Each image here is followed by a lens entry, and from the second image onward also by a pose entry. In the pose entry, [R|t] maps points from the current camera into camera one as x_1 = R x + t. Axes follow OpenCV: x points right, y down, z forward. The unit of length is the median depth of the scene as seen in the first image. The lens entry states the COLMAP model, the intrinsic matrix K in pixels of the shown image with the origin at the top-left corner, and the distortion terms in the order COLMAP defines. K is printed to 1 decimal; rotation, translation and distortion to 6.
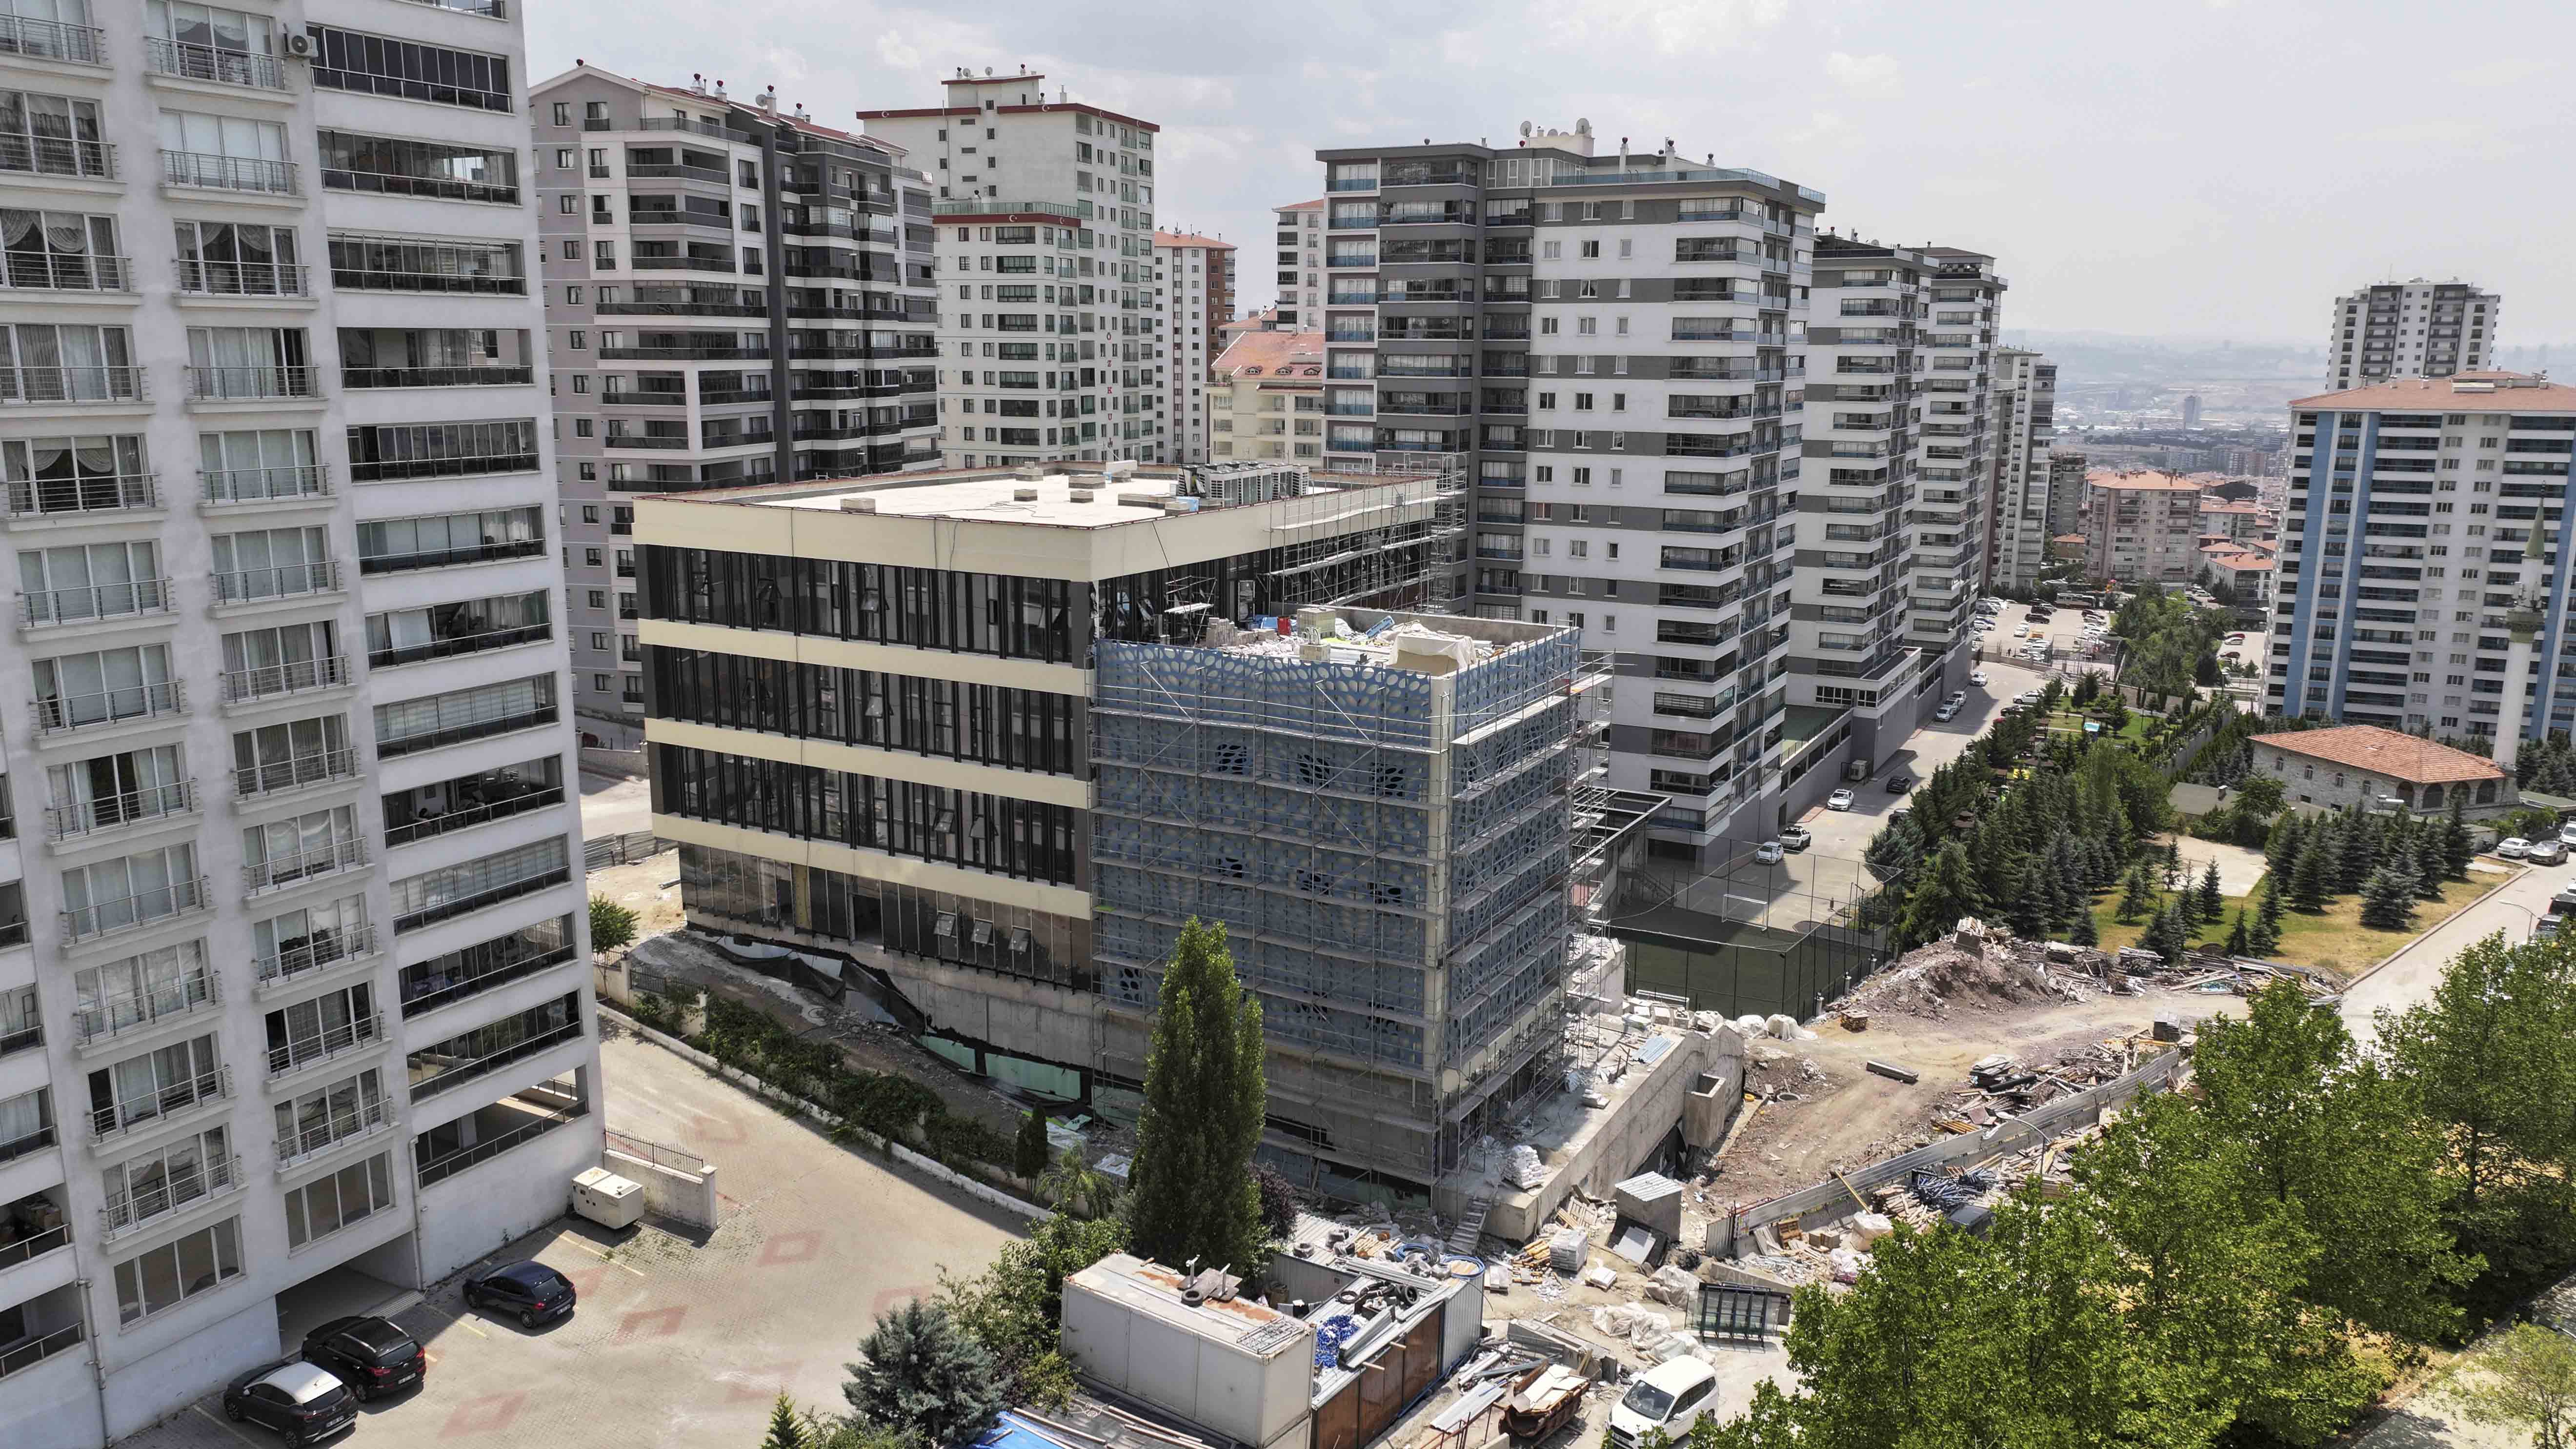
lens RADIAL K [[1798.1, 0, 1299.8], [0, 1798.1, 718.1], [0, 0, 1]] dist [0.005956, -0.001830]
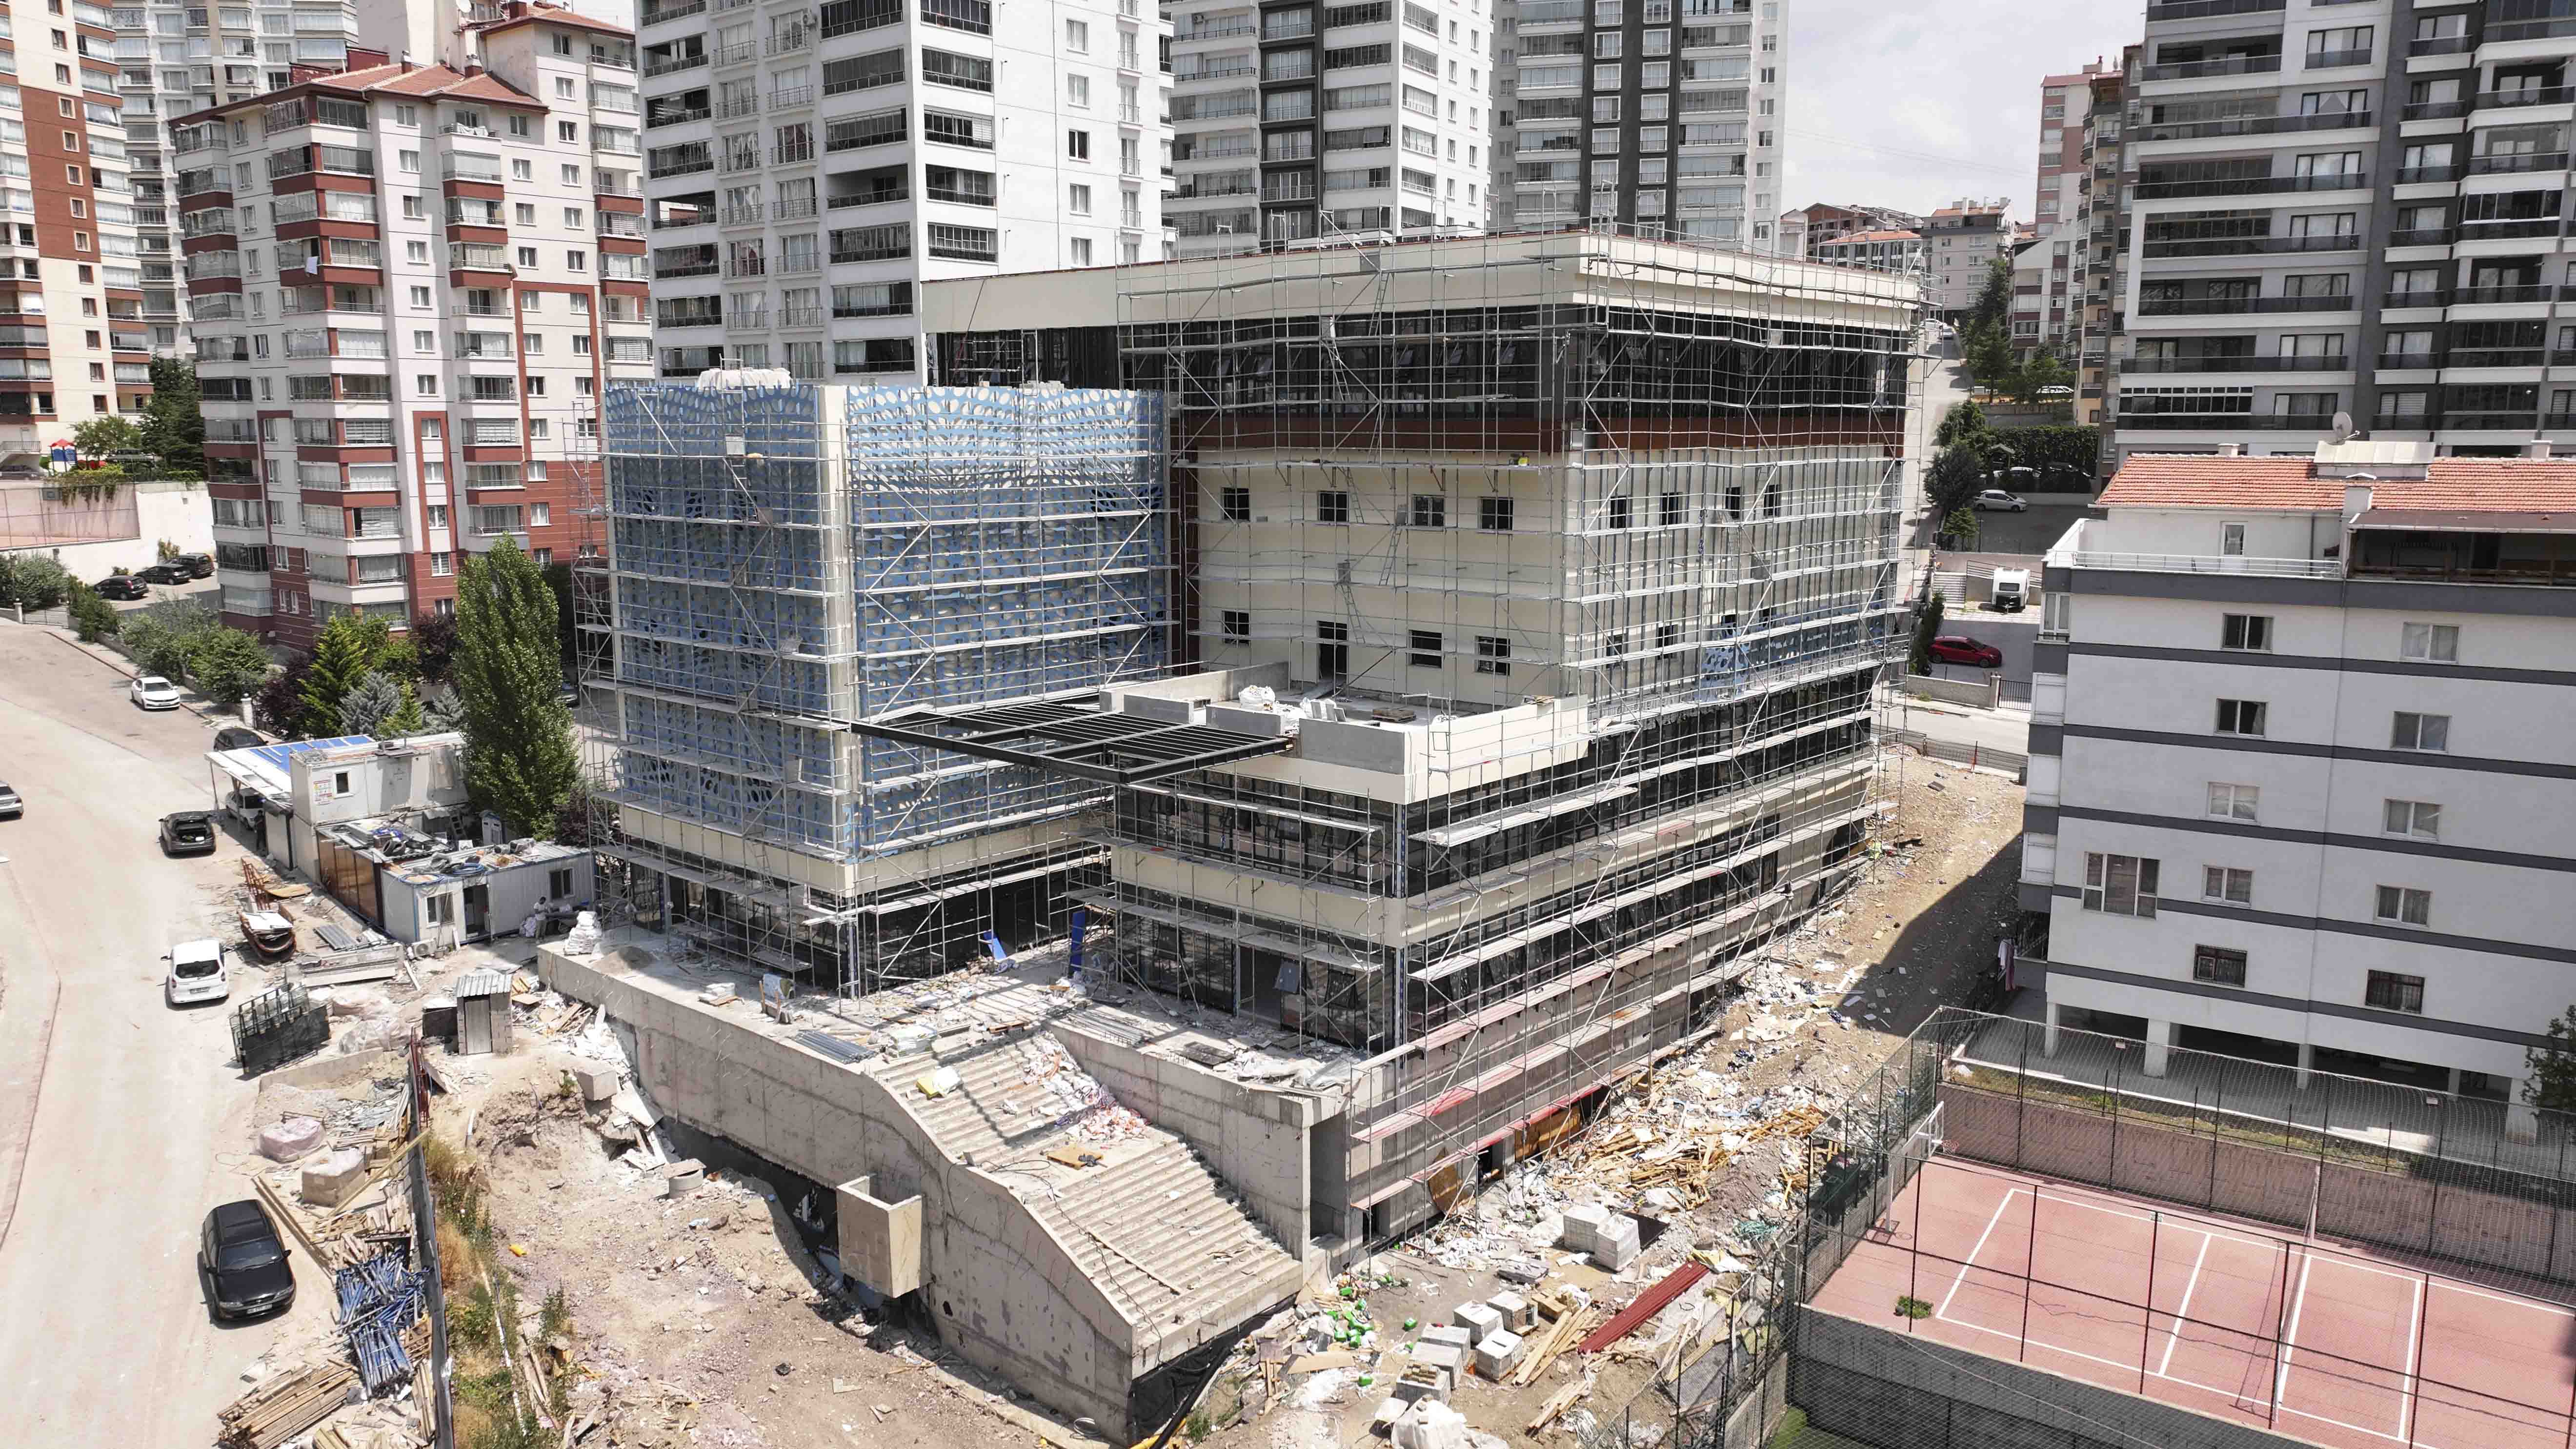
lens RADIAL K [[1798.1, 0, 1299.8], [0, 1798.1, 718.1], [0, 0, 1]] dist [0.005956, -0.001830]
pose [[-0.208603, 0.152656, -0.966013, 0.474685], [-0.200237, 0.960152, 0.194970, -0.057190], [0.957283, 0.234102, -0.169724, 0.759440]]
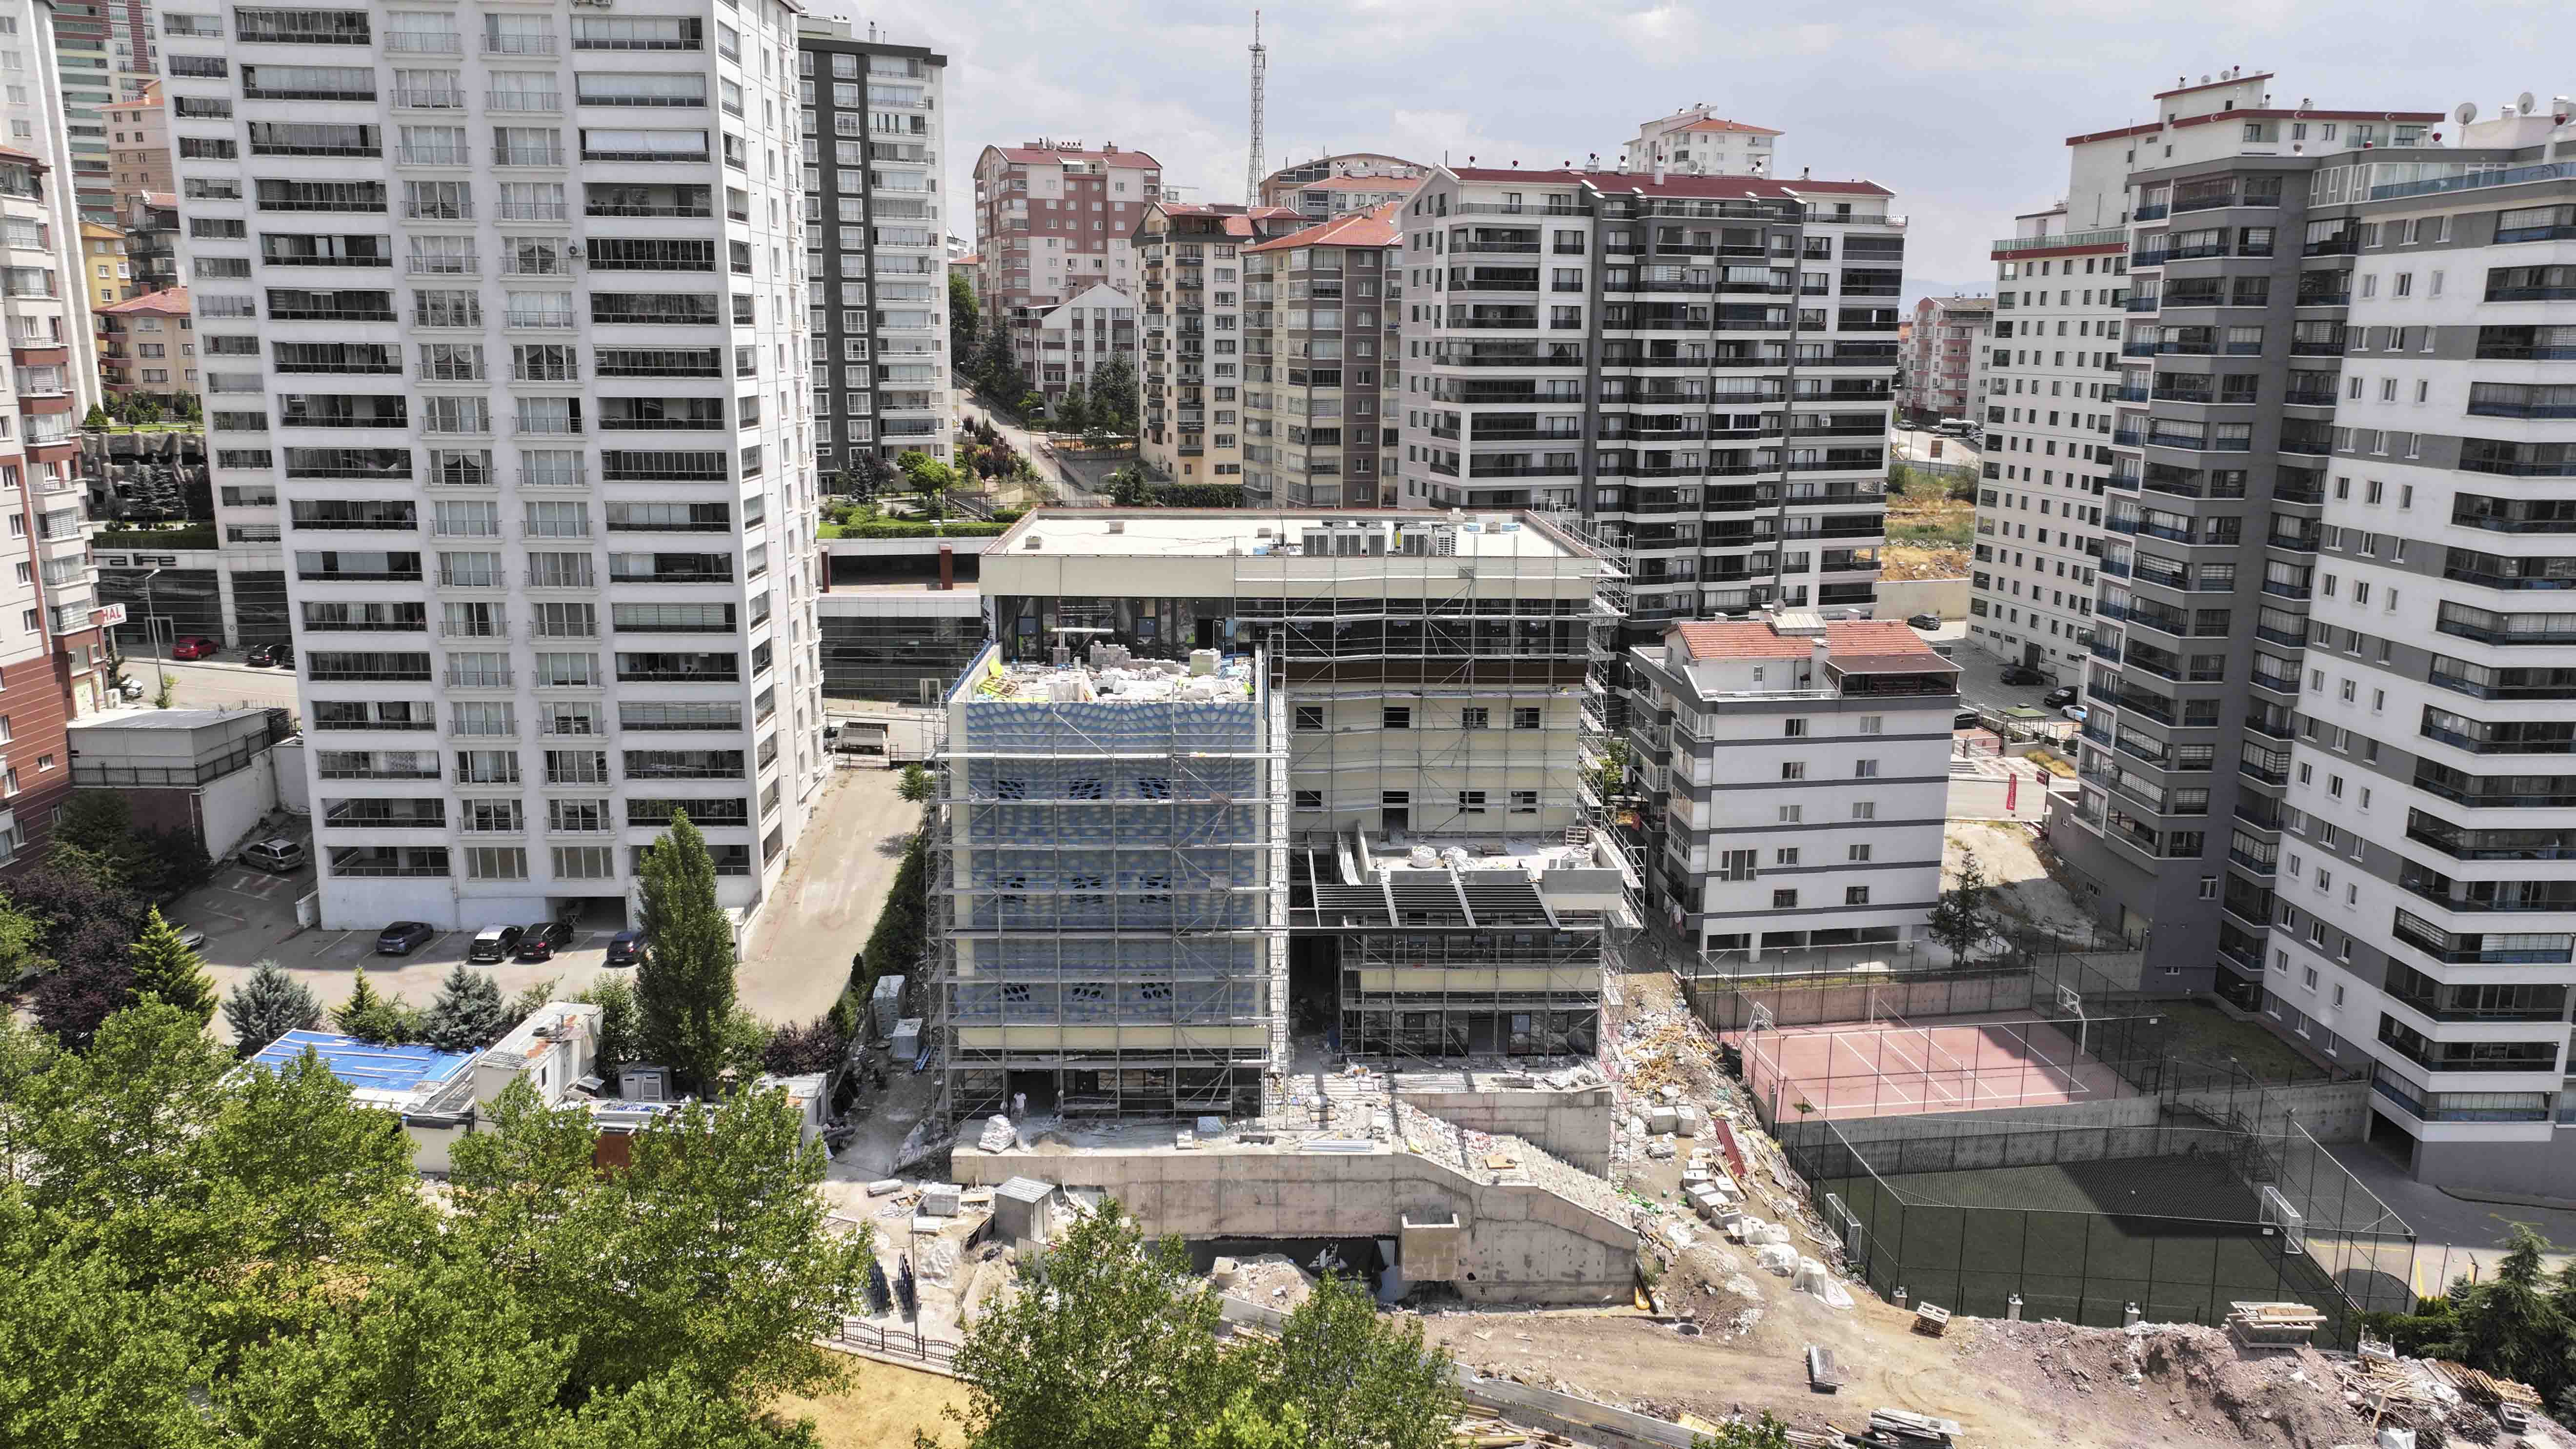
lens RADIAL K [[1801.7, 0, 1301.9], [0, 1801.7, 714.2], [0, 0, 1]] dist [0.009341, 0.000836]
pose [[0.510199, 0.176745, -0.841699, 0.592934], [-0.180084, 0.978916, 0.096400, -0.083760], [0.840991, 0.102394, 0.531271, 0.264465]]
